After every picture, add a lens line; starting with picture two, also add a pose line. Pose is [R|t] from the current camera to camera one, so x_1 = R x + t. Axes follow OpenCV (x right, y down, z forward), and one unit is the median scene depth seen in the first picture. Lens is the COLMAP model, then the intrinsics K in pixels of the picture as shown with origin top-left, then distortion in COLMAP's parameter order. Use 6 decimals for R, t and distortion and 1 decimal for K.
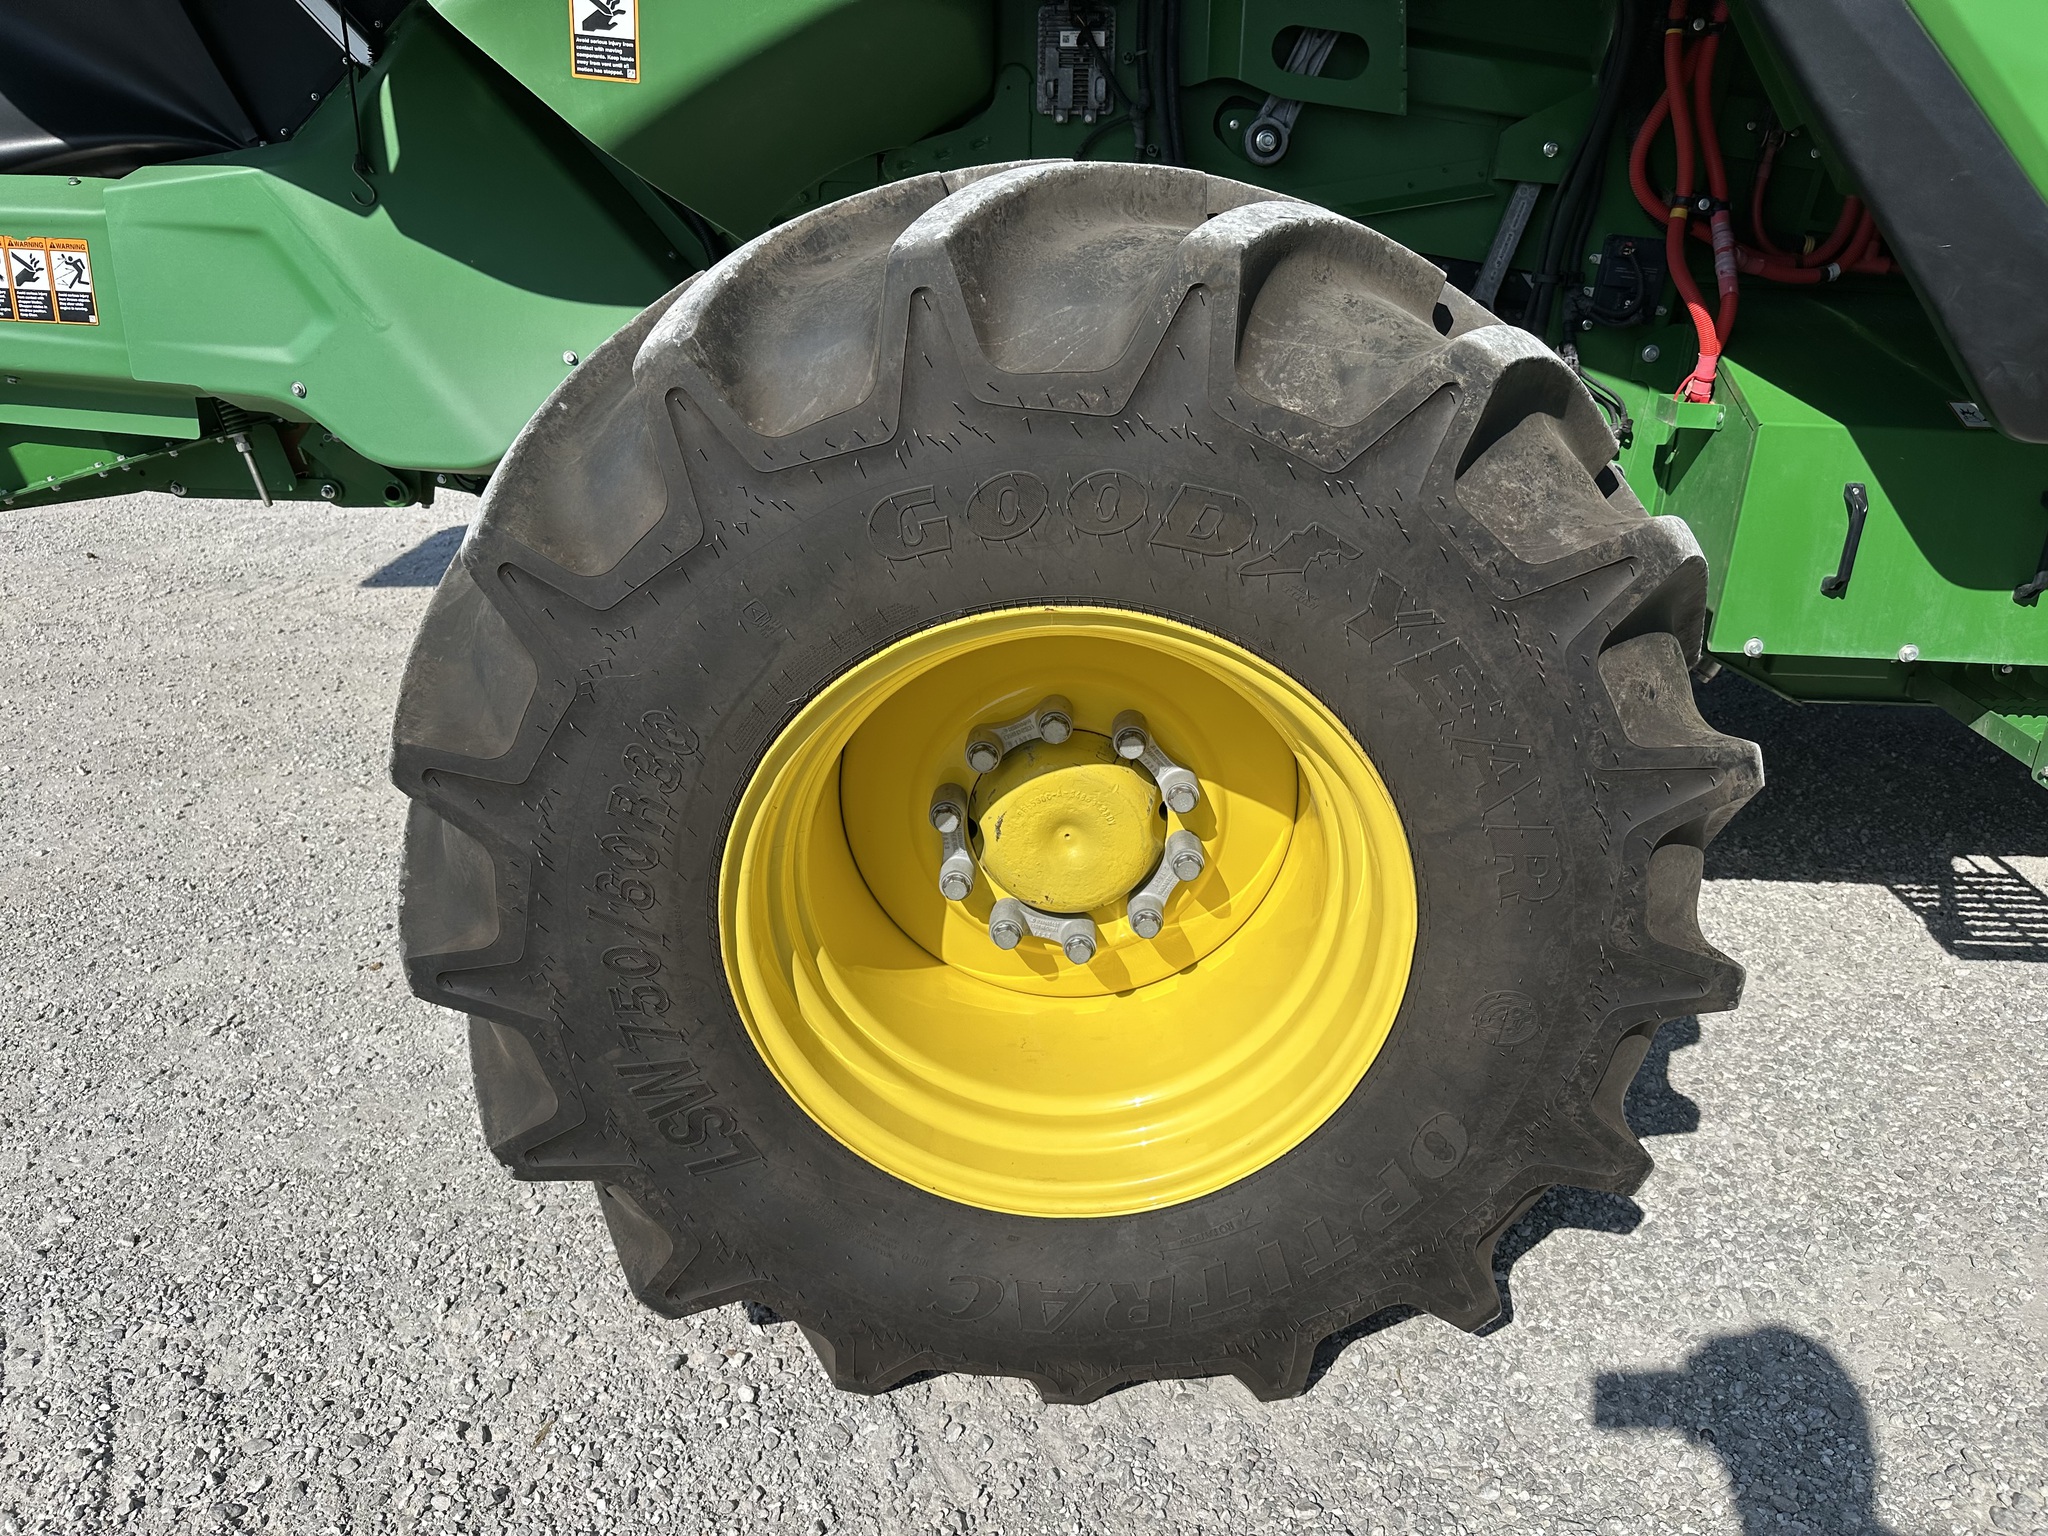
lens RADIAL K [[1422.5, 0, 1034.6], [0, 1422.5, 770.2], [0, 0, 1]] dist [0.093891, -0.113770]
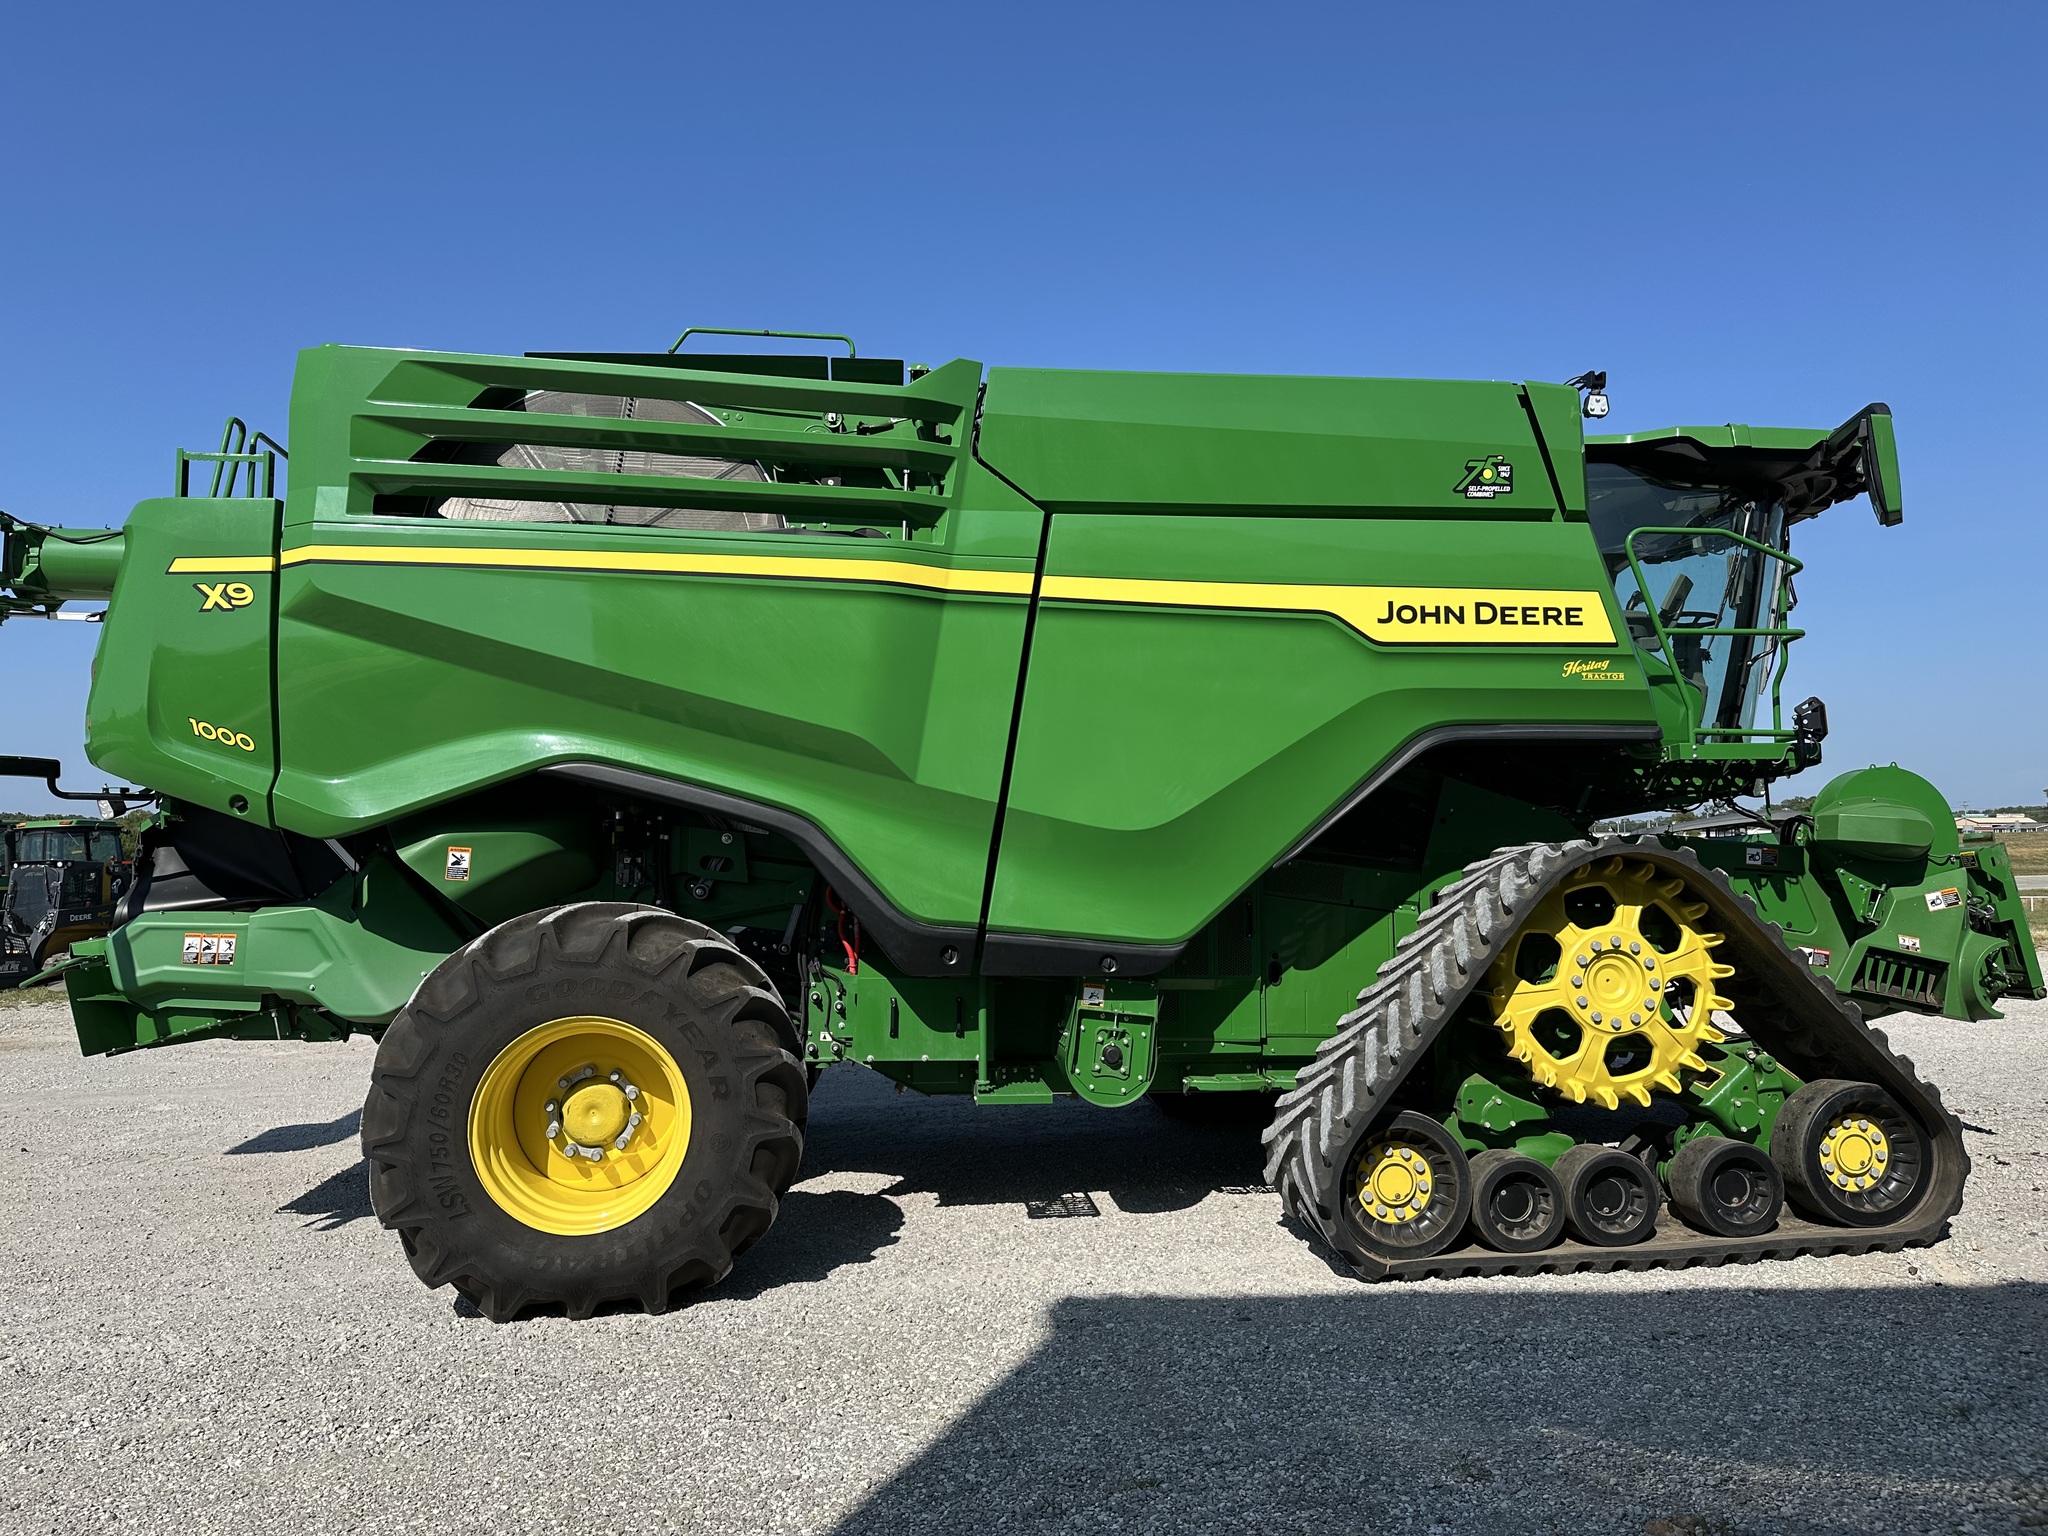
lens RADIAL K [[1440.6, 0, 1018.2], [0, 1440.6, 759.3], [0, 0, 1]] dist [0.129987, -0.218855]
pose [[0.988800, -0.001305, 0.149240, 0.505383], [0.070359, 0.885944, -0.458425, 0.967619], [-0.131620, 0.463791, 0.876113, -2.399147]]
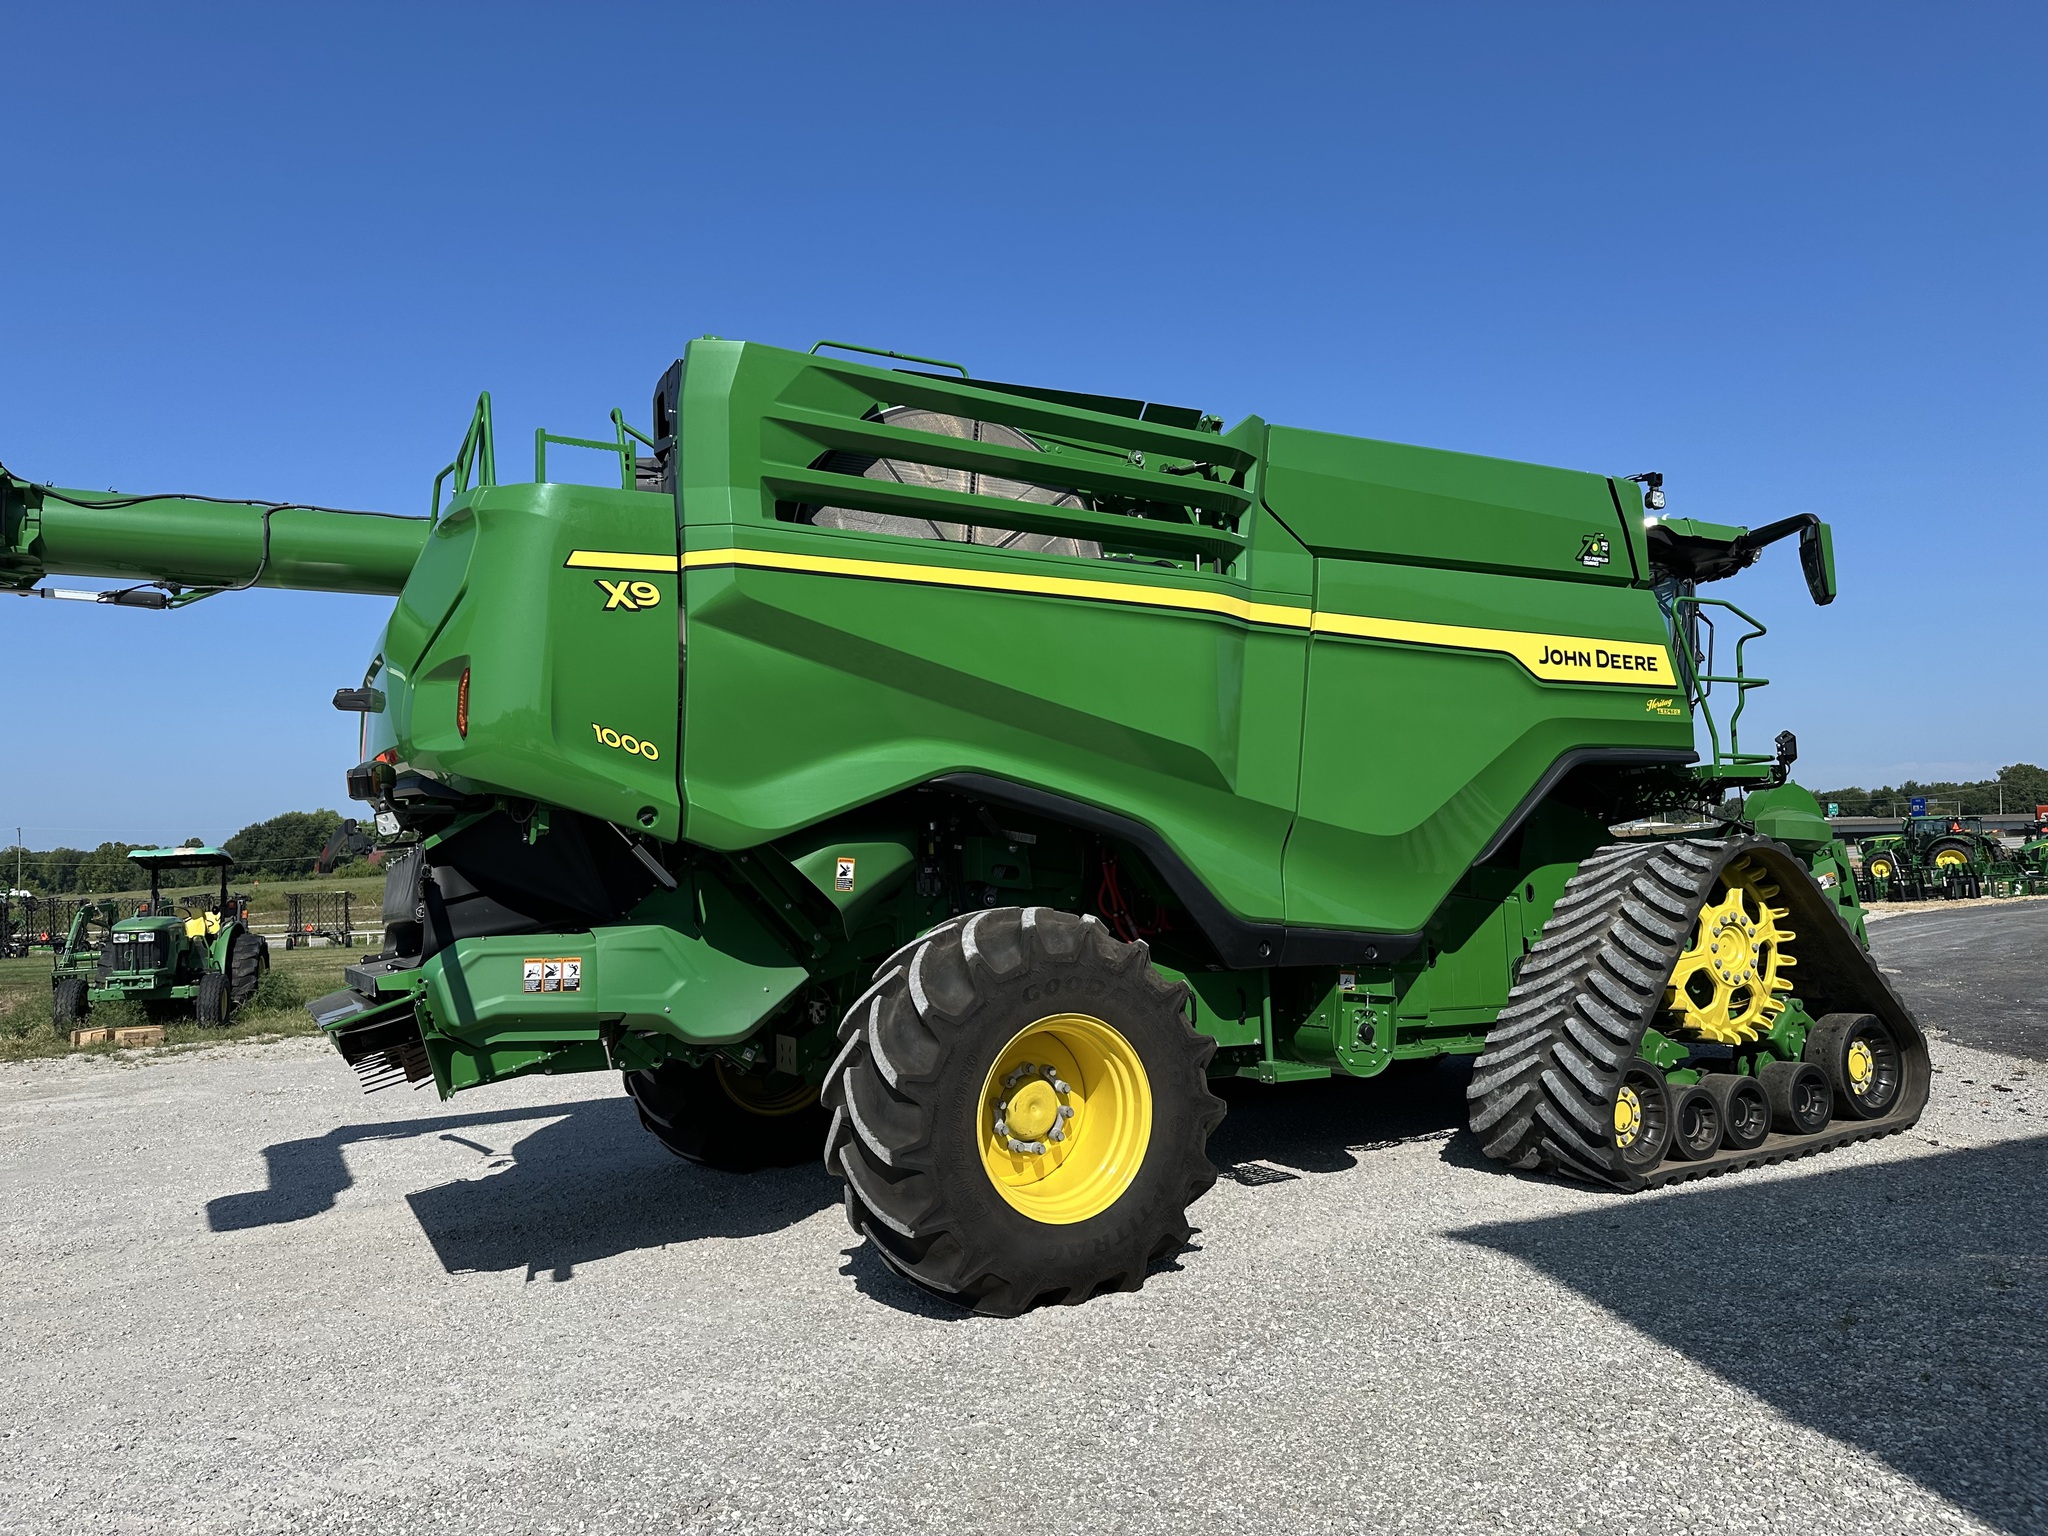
lens RADIAL K [[1450.3, 0, 1033.5], [0, 1450.3, 763.8], [0, 0, 1]] dist [0.124250, -0.224726]
pose [[0.851102, 0.008278, 0.524936, -1.868360], [0.240435, 0.882710, -0.403749, 0.755203], [-0.466709, 0.469845, 0.749286, -1.953322]]
